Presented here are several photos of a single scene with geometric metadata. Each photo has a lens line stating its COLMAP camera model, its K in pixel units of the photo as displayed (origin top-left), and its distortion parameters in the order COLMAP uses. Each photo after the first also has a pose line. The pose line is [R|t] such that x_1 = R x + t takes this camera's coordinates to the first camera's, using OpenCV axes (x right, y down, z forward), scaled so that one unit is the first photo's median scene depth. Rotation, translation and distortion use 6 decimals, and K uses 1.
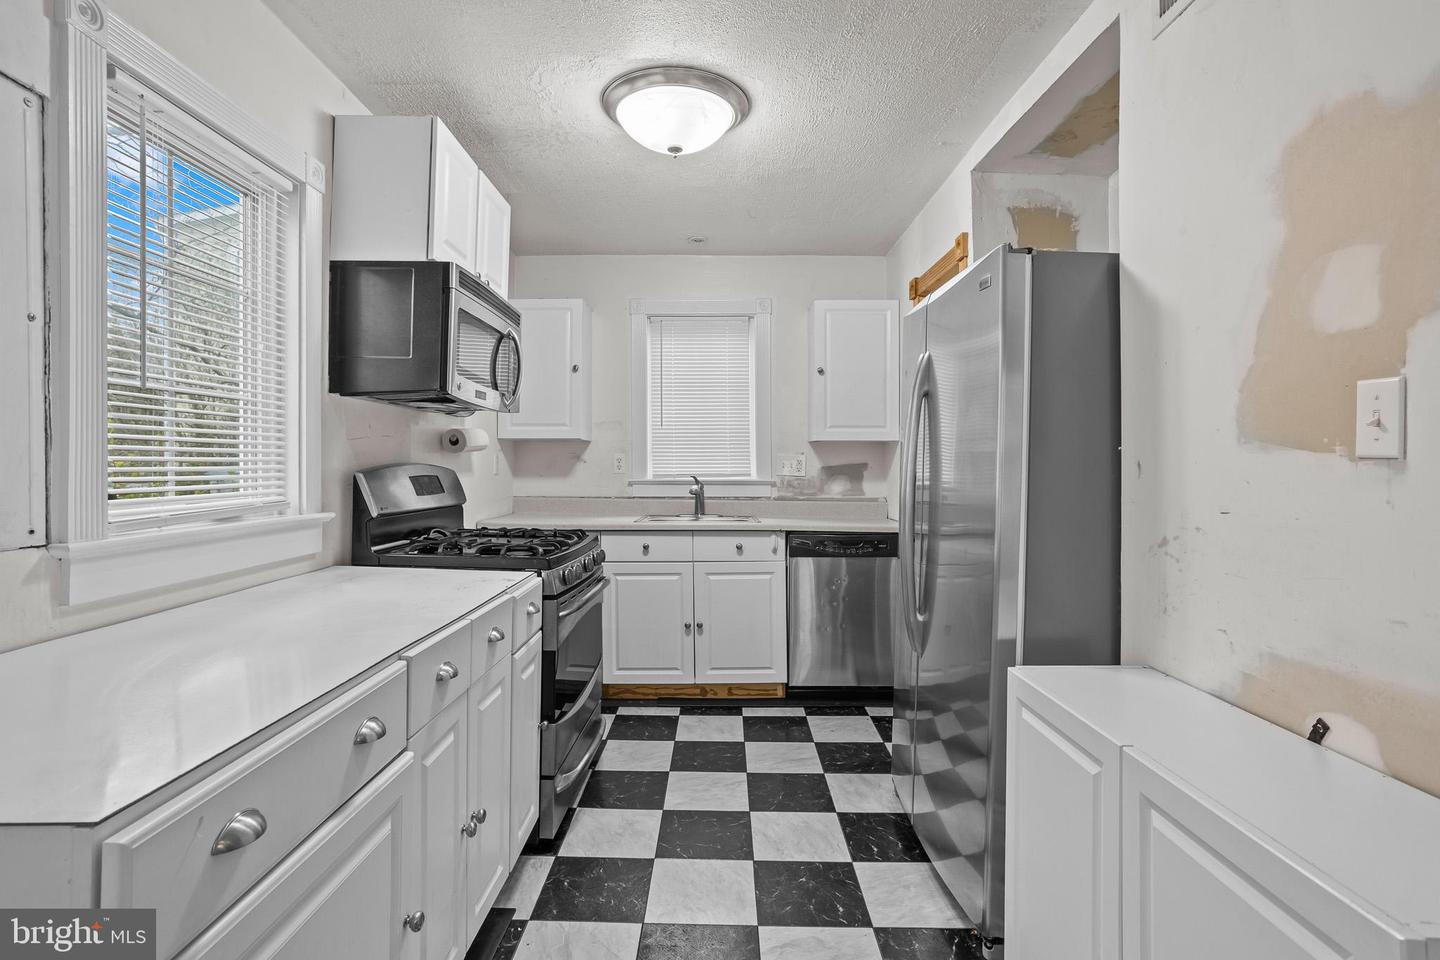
lens RADIAL K [[707.3, 0, 716.3], [0, 707.3, 468.7], [0, 0, 1]] dist [-0.046676, 0.030084]
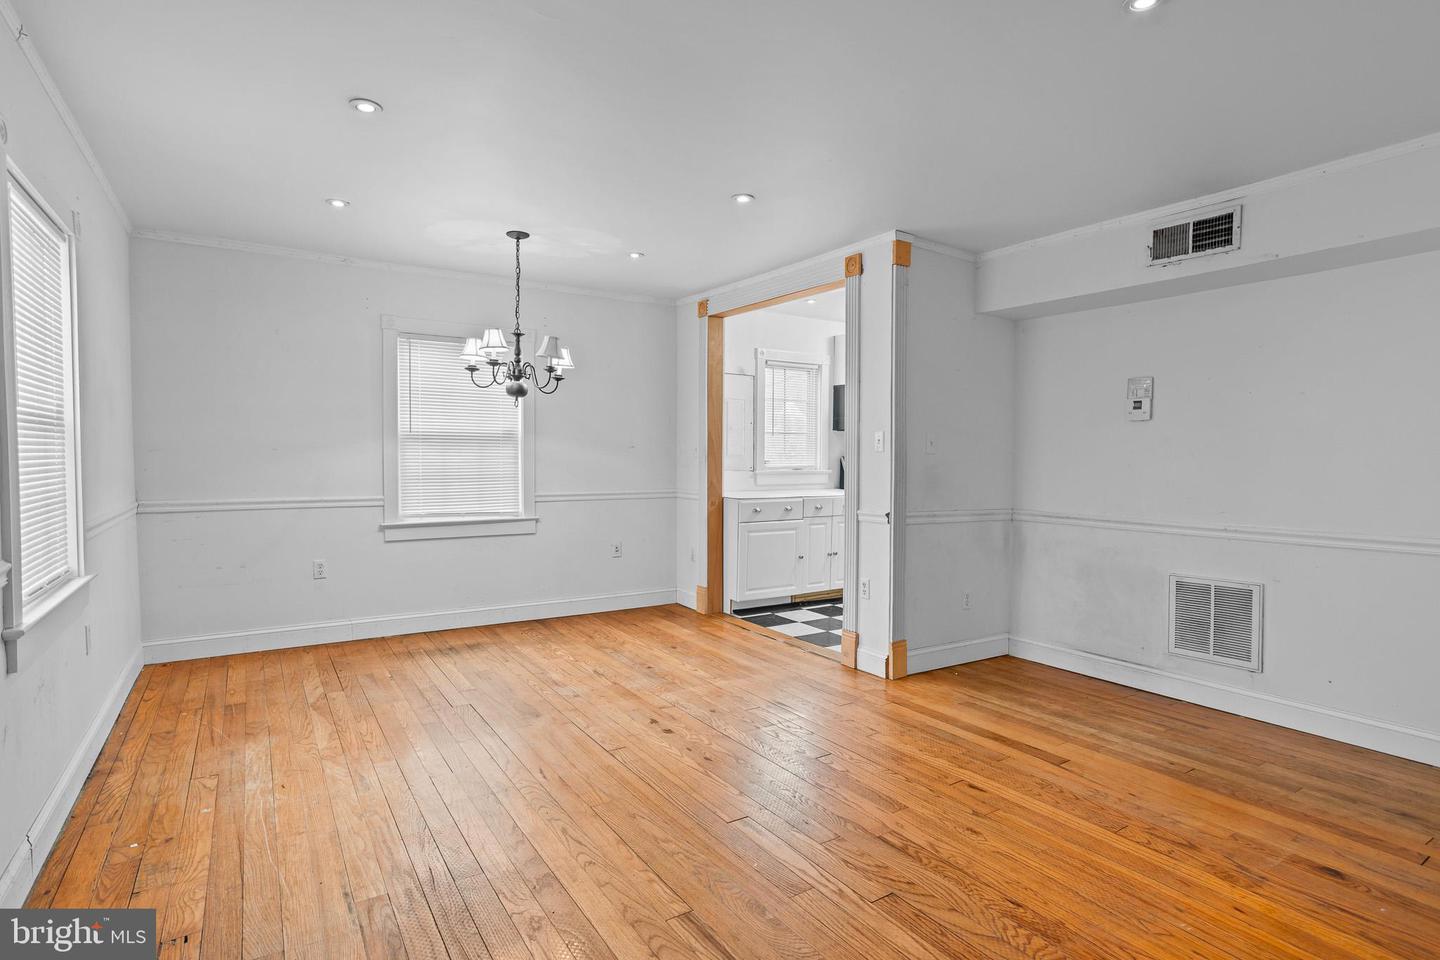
lens RADIAL K [[724.0, 0, 718.9], [0, 724.0, 429.0], [0, 0, 1]] dist [-0.047041, 0.029683]
pose [[0.559700, -0.019306, -0.828470, 1.097879], [-0.014320, 0.999354, -0.032963, -0.002373], [0.828571, 0.030313, 0.559062, -0.717541]]
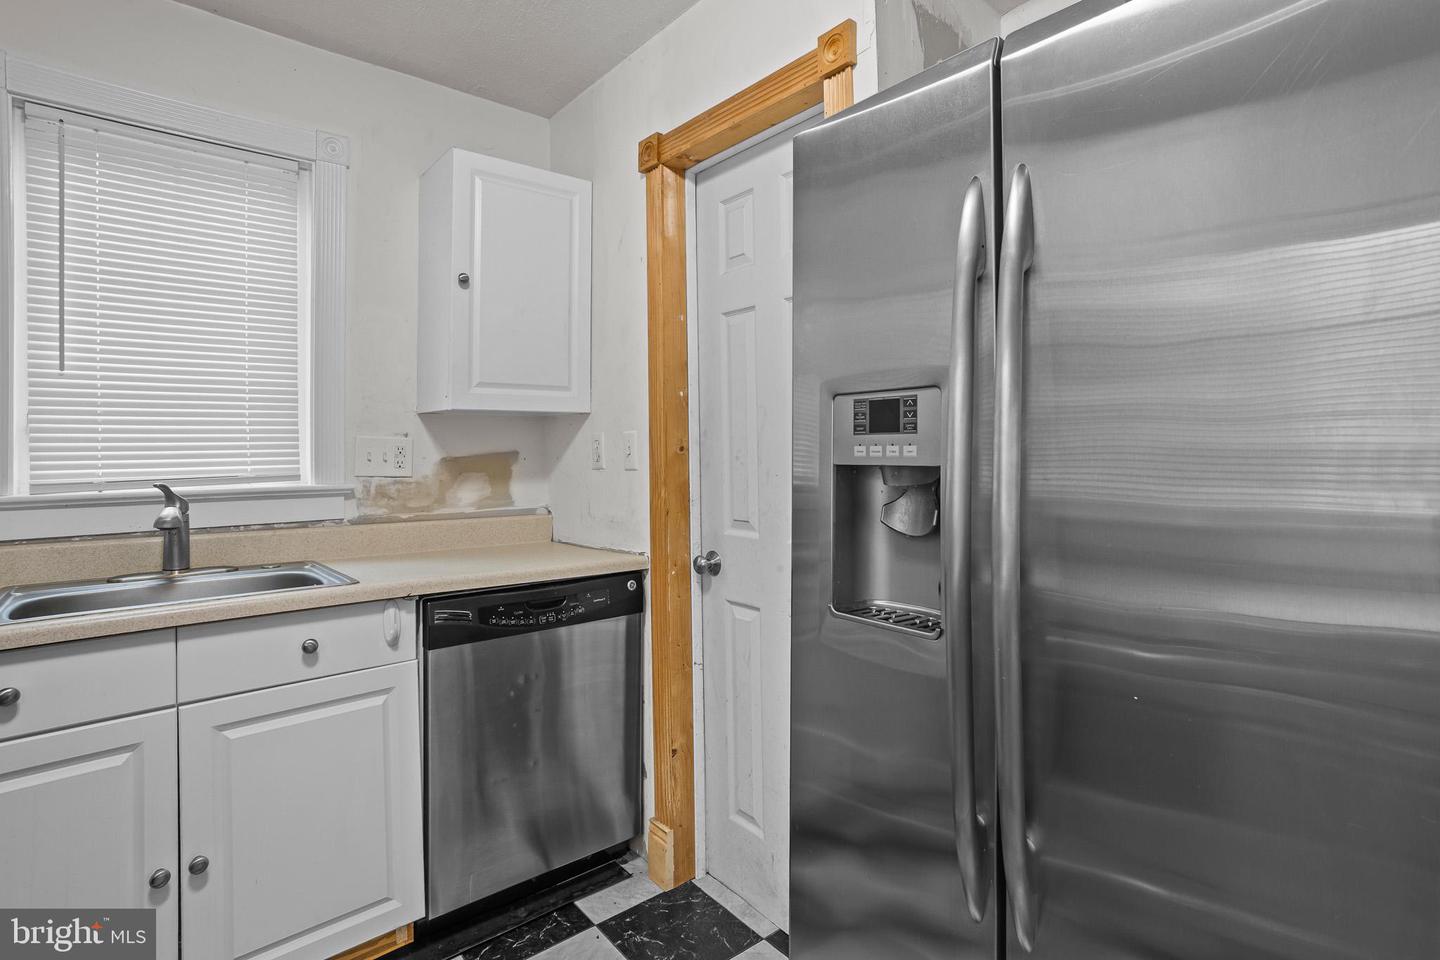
lens RADIAL K [[724.0, 0, 718.9], [0, 724.0, 429.0], [0, 0, 1]] dist [-0.047041, 0.029683]
pose [[0.768362, 0.007446, 0.639972, -0.055205], [0.017154, 0.999333, -0.032223, -0.004601], [-0.639785, 0.035737, 0.767722, 0.494003]]
